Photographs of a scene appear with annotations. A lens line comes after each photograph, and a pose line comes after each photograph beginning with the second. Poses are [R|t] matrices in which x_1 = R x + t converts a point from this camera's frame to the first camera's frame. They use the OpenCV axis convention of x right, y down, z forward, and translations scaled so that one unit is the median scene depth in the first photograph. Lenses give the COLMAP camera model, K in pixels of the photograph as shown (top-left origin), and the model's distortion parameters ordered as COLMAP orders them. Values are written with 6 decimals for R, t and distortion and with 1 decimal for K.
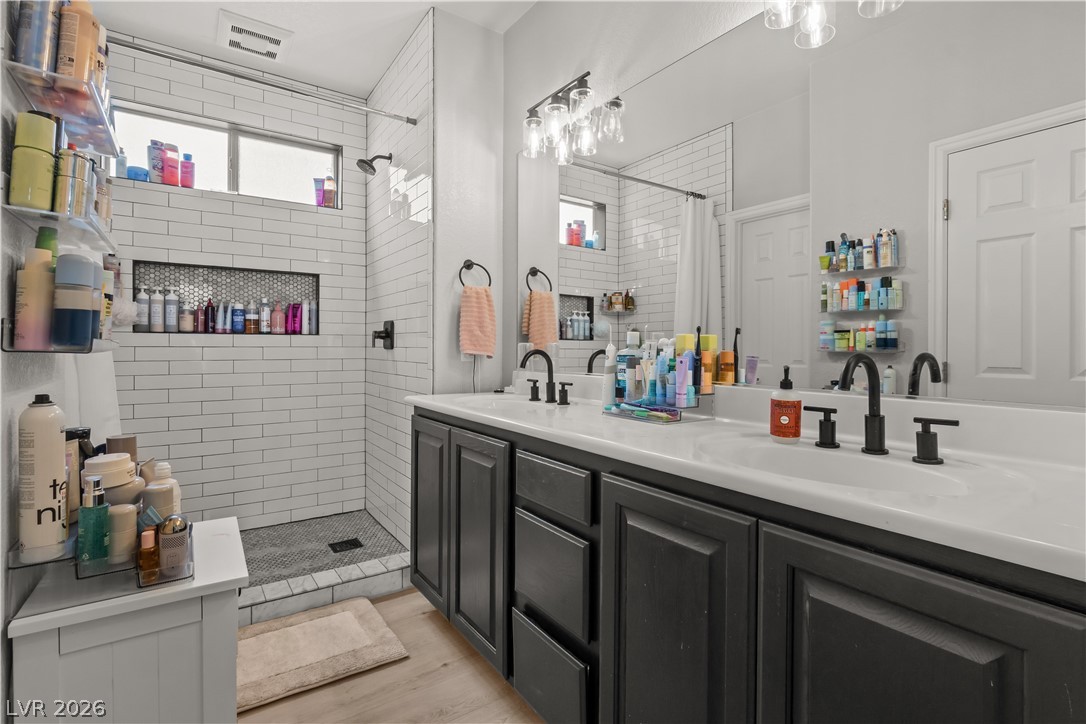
lens RADIAL K [[518.5, 0, 545.5], [0, 518.5, 352.5], [0, 0, 1]] dist [-0.012771, 0.000048]
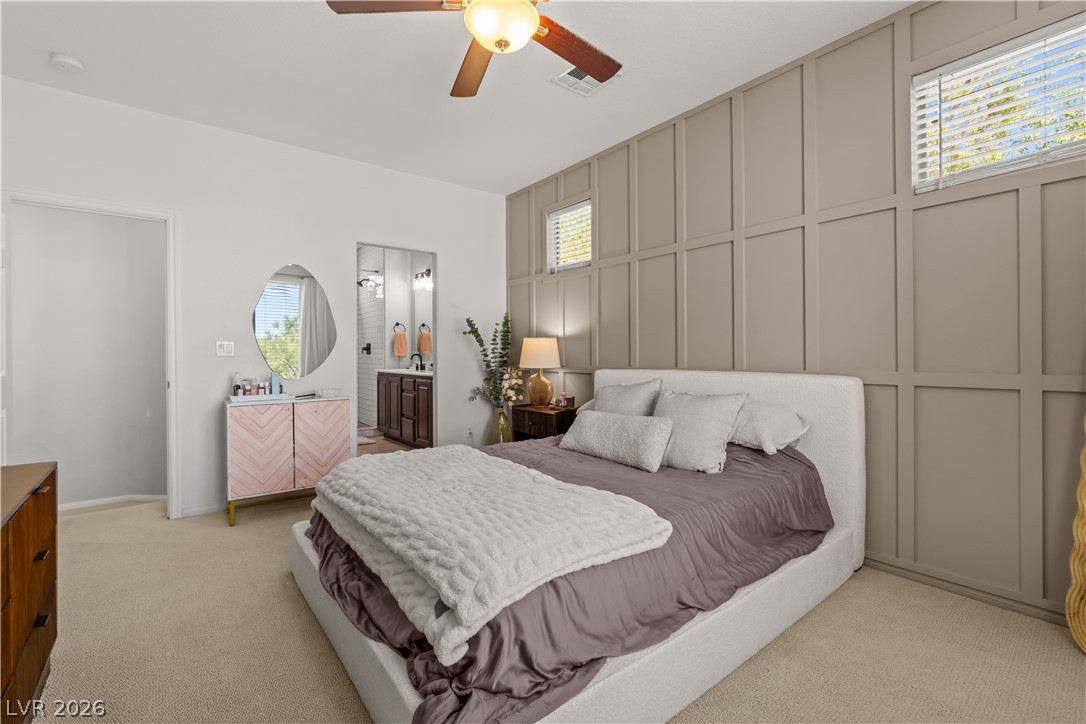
lens RADIAL K [[478.5, 0, 536.6], [0, 478.5, 354.9], [0, 0, 1]] dist [-0.003103, -0.000346]
pose [[0.998184, -0.009066, 0.059556, 0.408432], [0.009356, 0.999946, -0.004605, 0.016282], [-0.059511, 0.005153, 0.998214, -1.488809]]
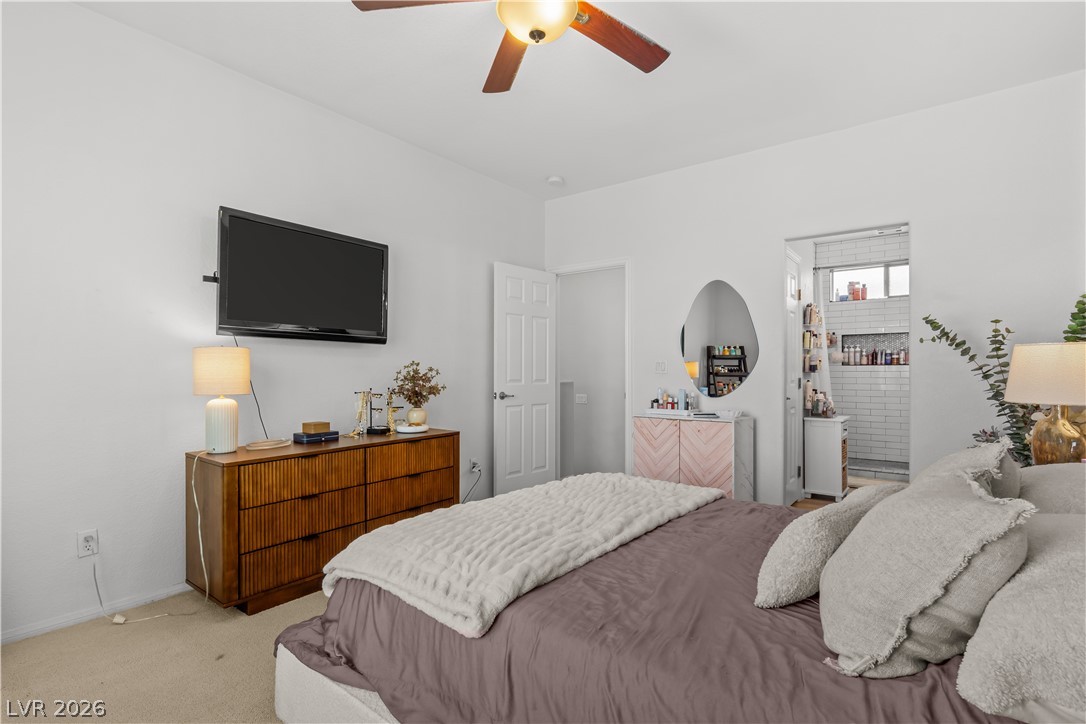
lens RADIAL K [[518.5, 0, 534.9], [0, 518.5, 363.3], [0, 0, 1]] dist [-0.012771, 0.000048]
pose [[0.291322, -0.015984, -0.956491, 1.034035], [-0.007659, 0.999789, -0.019040, 0.007445], [0.956594, 0.012872, 0.291139, -1.021150]]
